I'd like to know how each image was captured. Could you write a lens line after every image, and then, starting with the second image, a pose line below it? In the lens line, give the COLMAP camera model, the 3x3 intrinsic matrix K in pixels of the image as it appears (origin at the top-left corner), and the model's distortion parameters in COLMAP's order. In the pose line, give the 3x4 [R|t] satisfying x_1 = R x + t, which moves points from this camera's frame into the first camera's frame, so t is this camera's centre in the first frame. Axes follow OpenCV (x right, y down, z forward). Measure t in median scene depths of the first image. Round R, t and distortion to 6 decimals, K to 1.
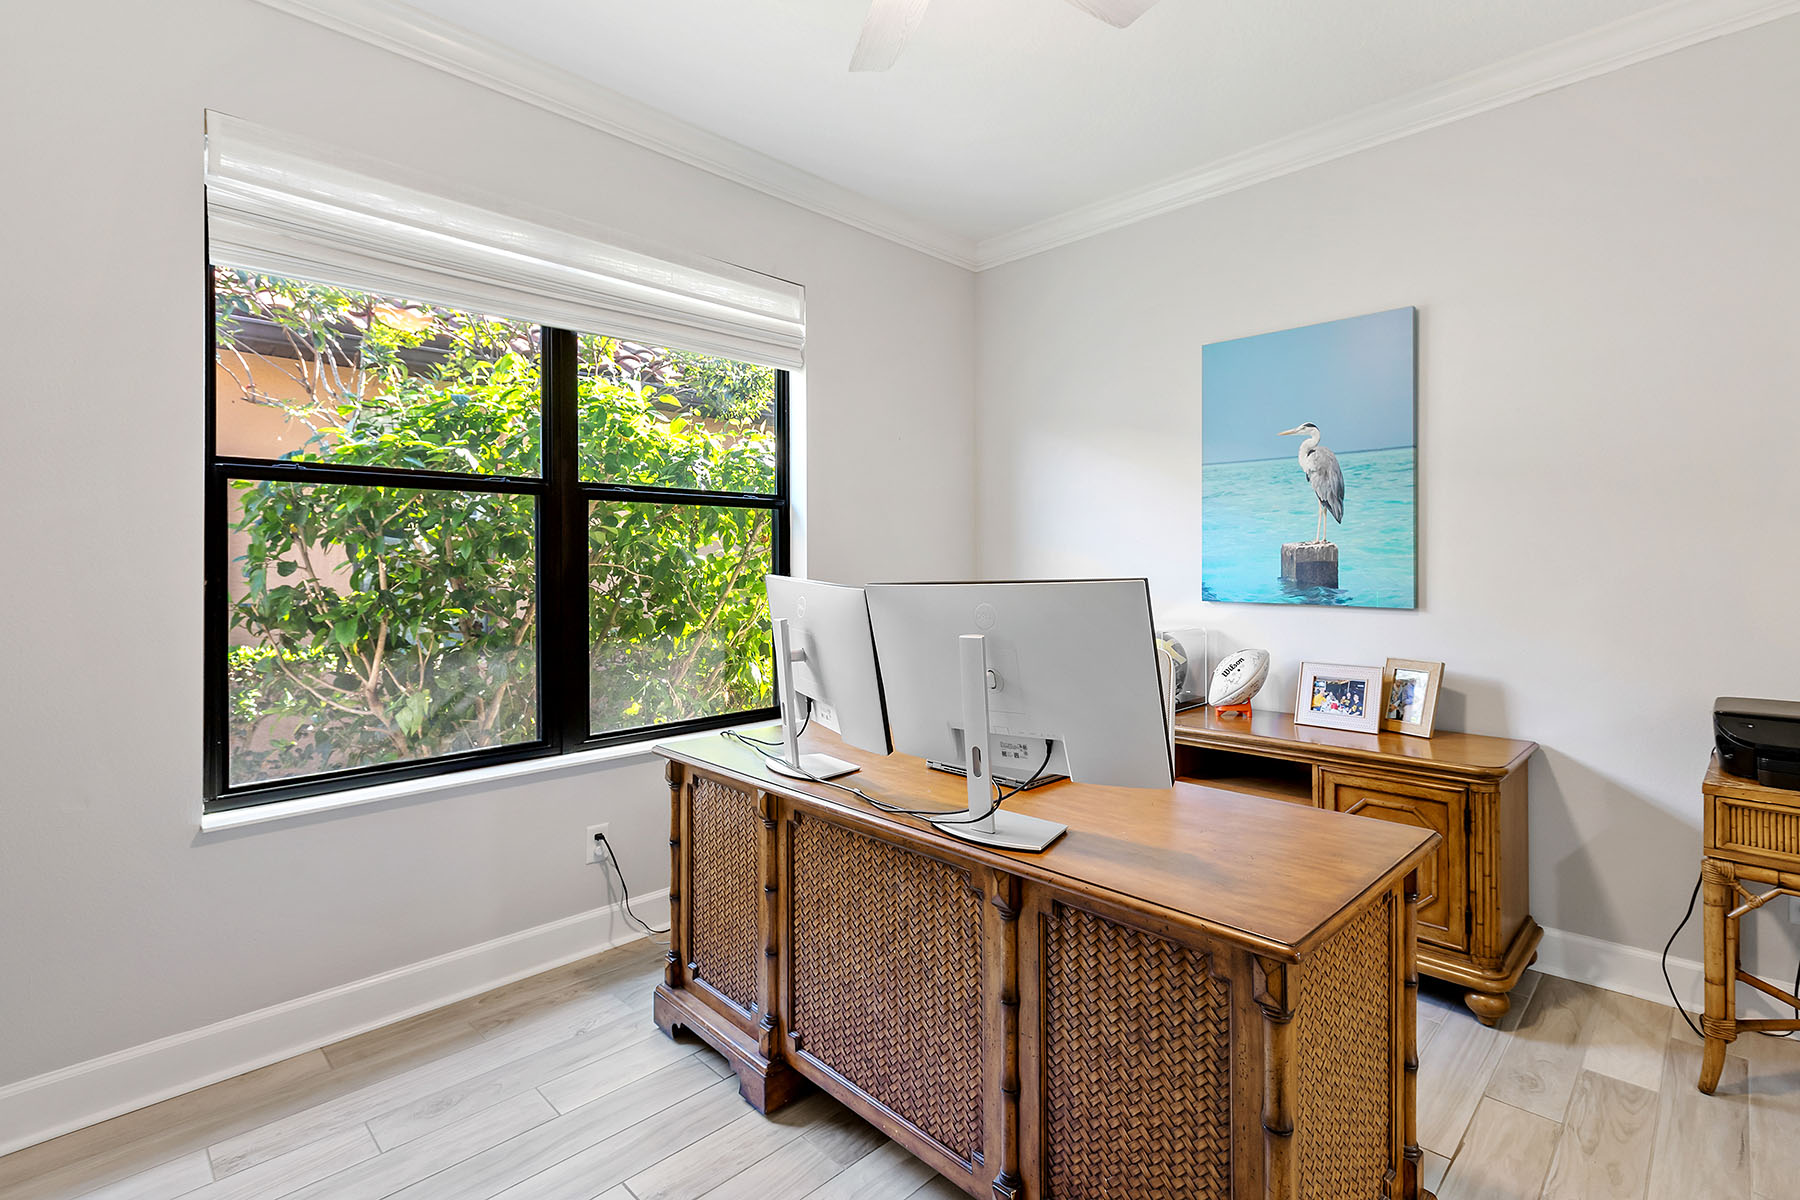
lens RADIAL K [[802.6, 0, 907.6], [0, 802.6, 568.1], [0, 0, 1]] dist [0.004361, -0.003105]
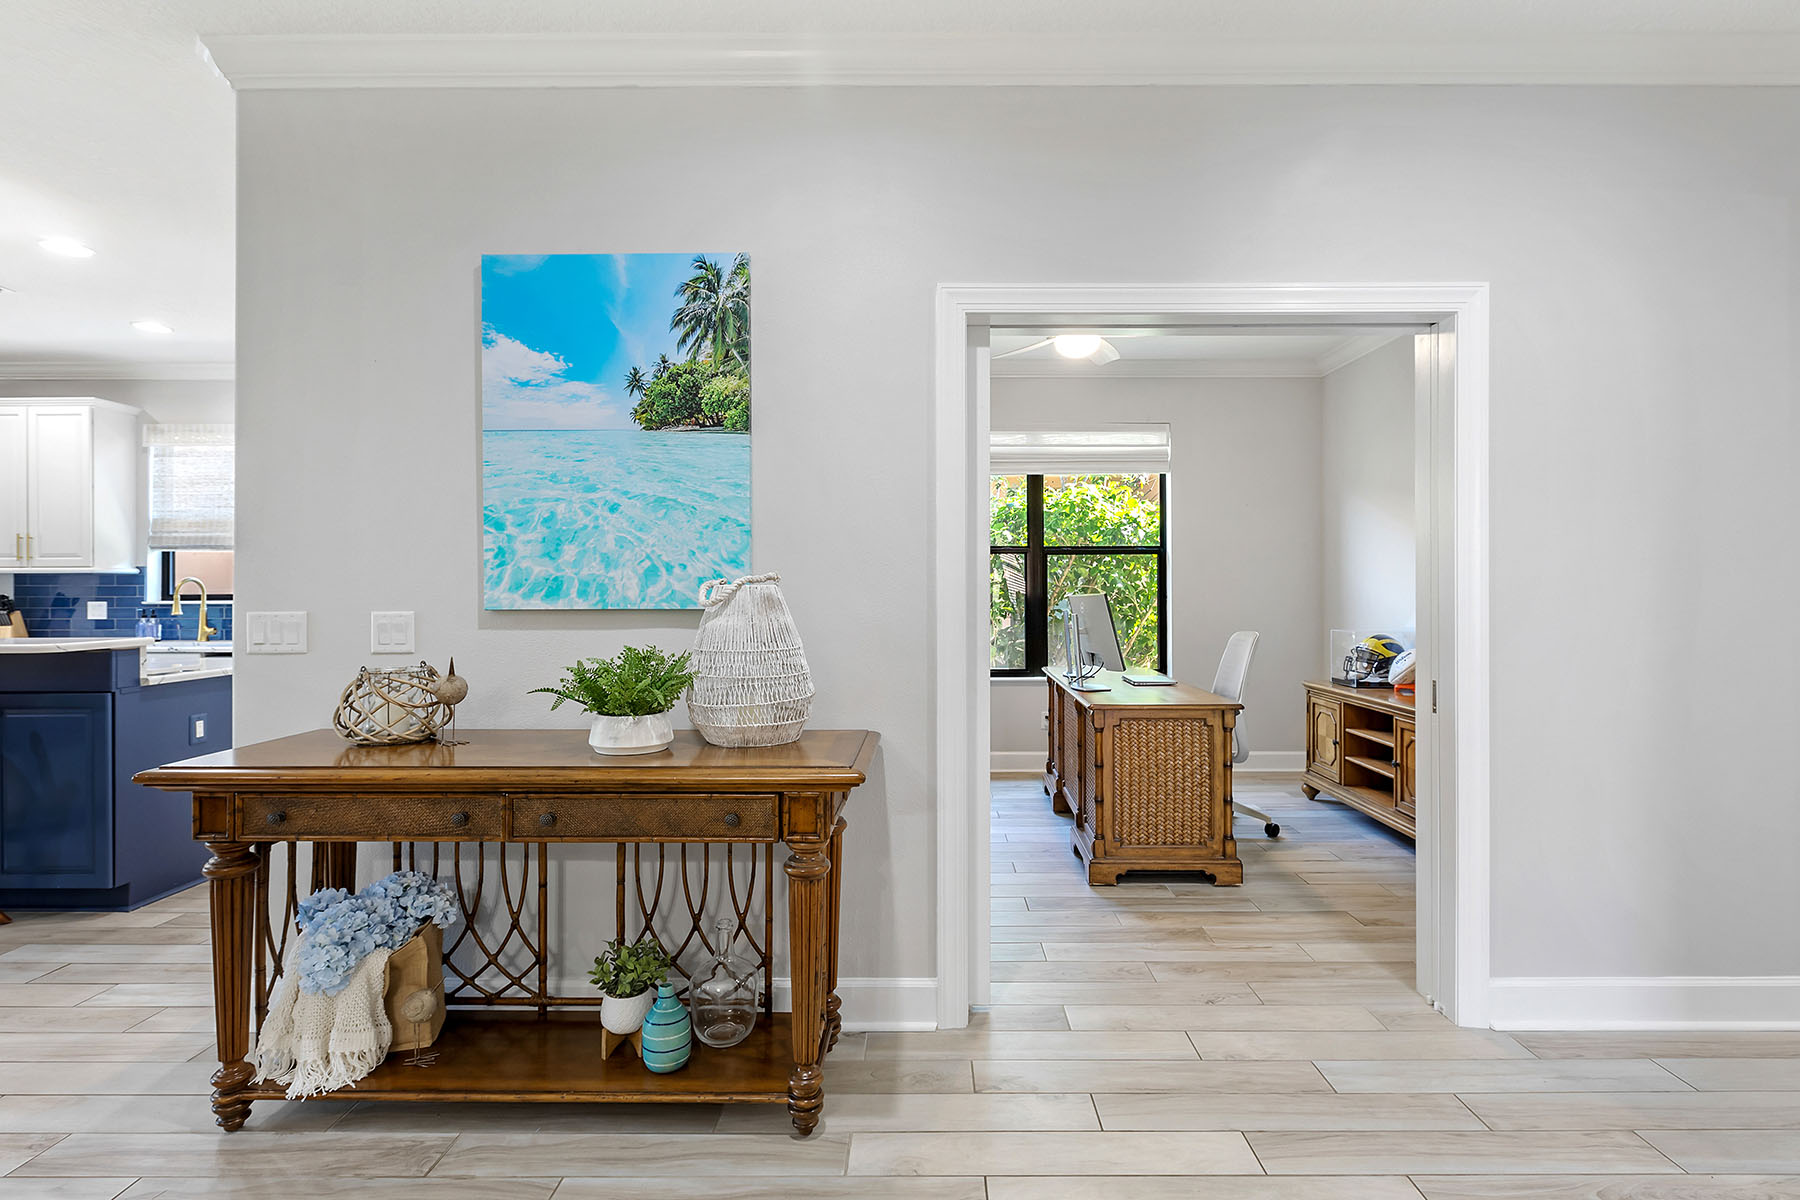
lens RADIAL K [[848.2, 0, 943.6], [0, 848.2, 585.8], [0, 0, 1]] dist [0.003407, -0.002023]
pose [[0.702879, 0.003110, -0.711303, 0.956052], [-0.006426, 0.999977, -0.001978, -0.000331], [0.711280, 0.005961, 0.702883, -0.709444]]
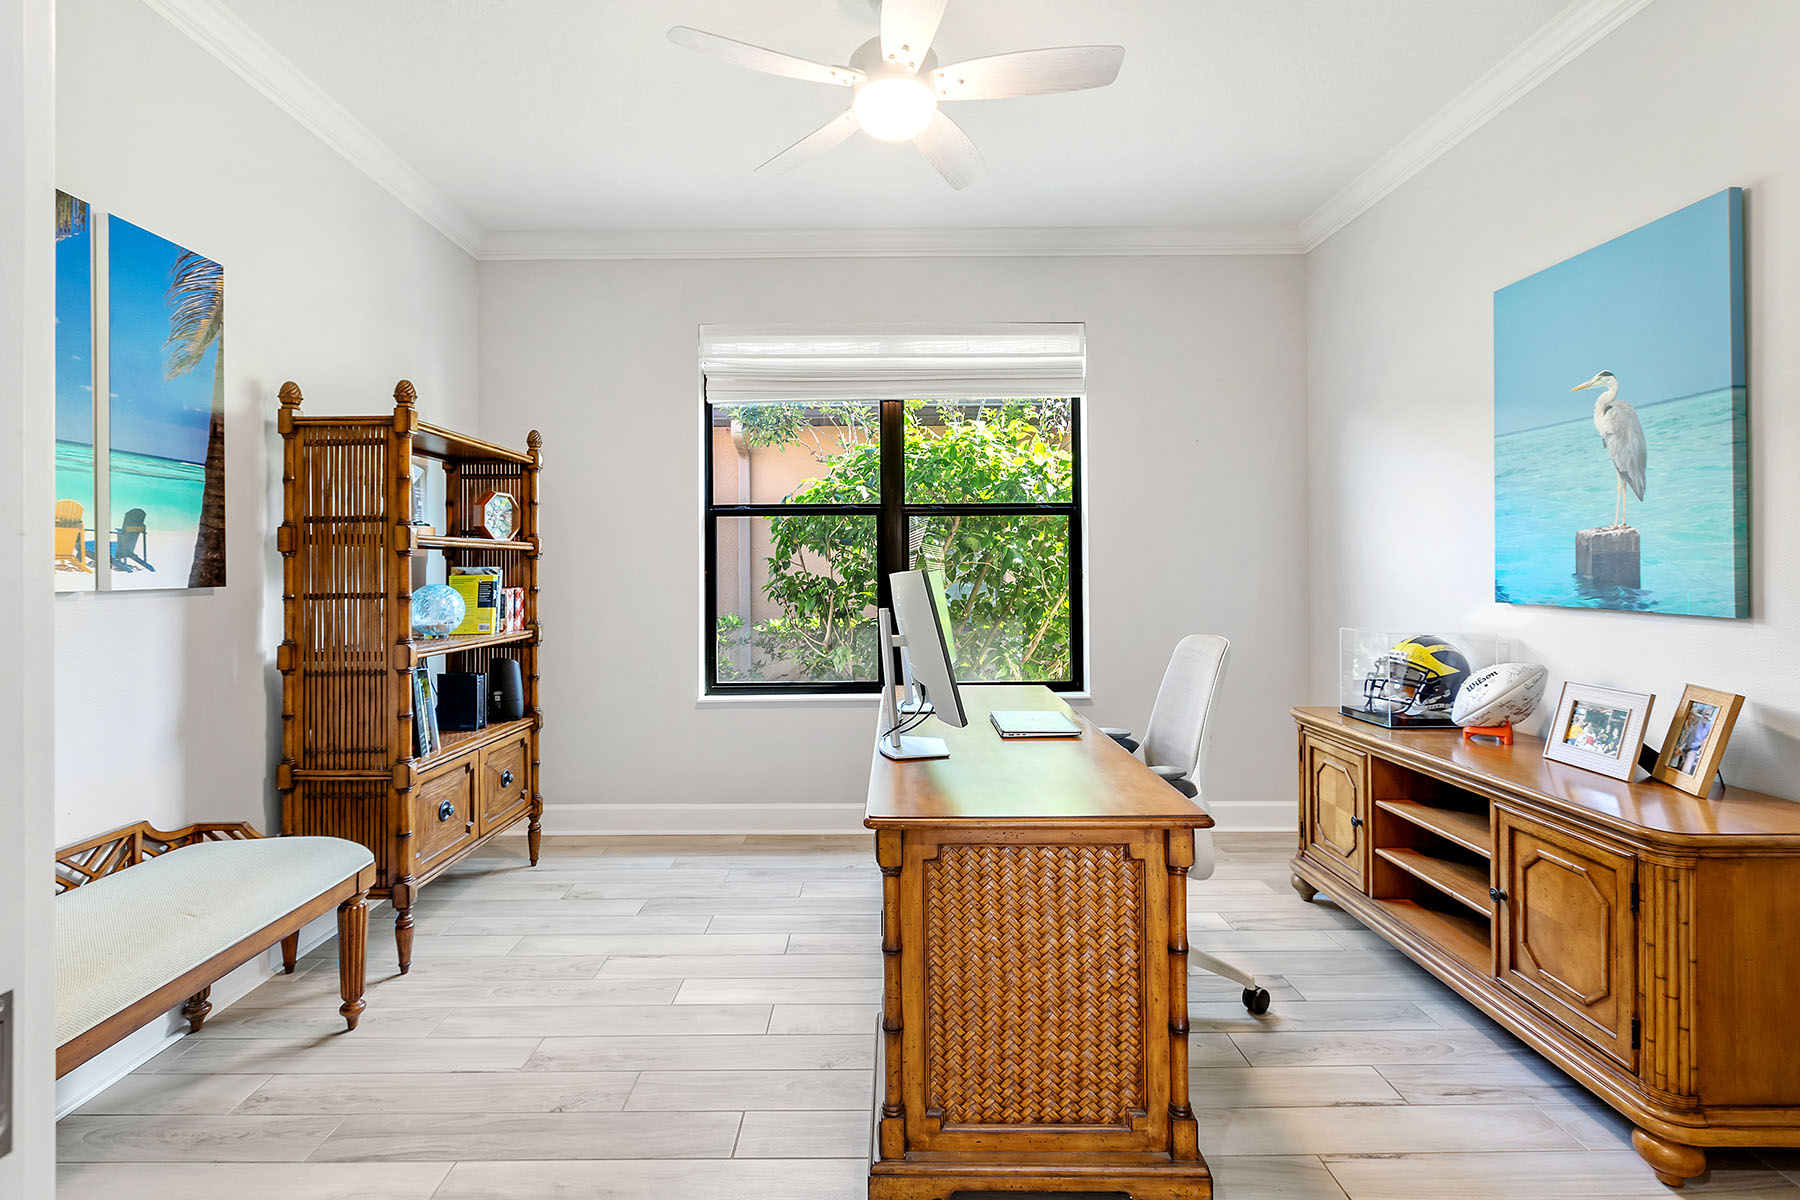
lens RADIAL K [[802.6, 0, 903.0], [0, 802.6, 563.3], [0, 0, 1]] dist [0.004361, -0.003105]
pose [[0.706574, -0.004810, -0.707623, 0.595997], [-0.001305, 0.999966, -0.008100, 0.009049], [0.707638, 0.006647, 0.706544, -0.008257]]
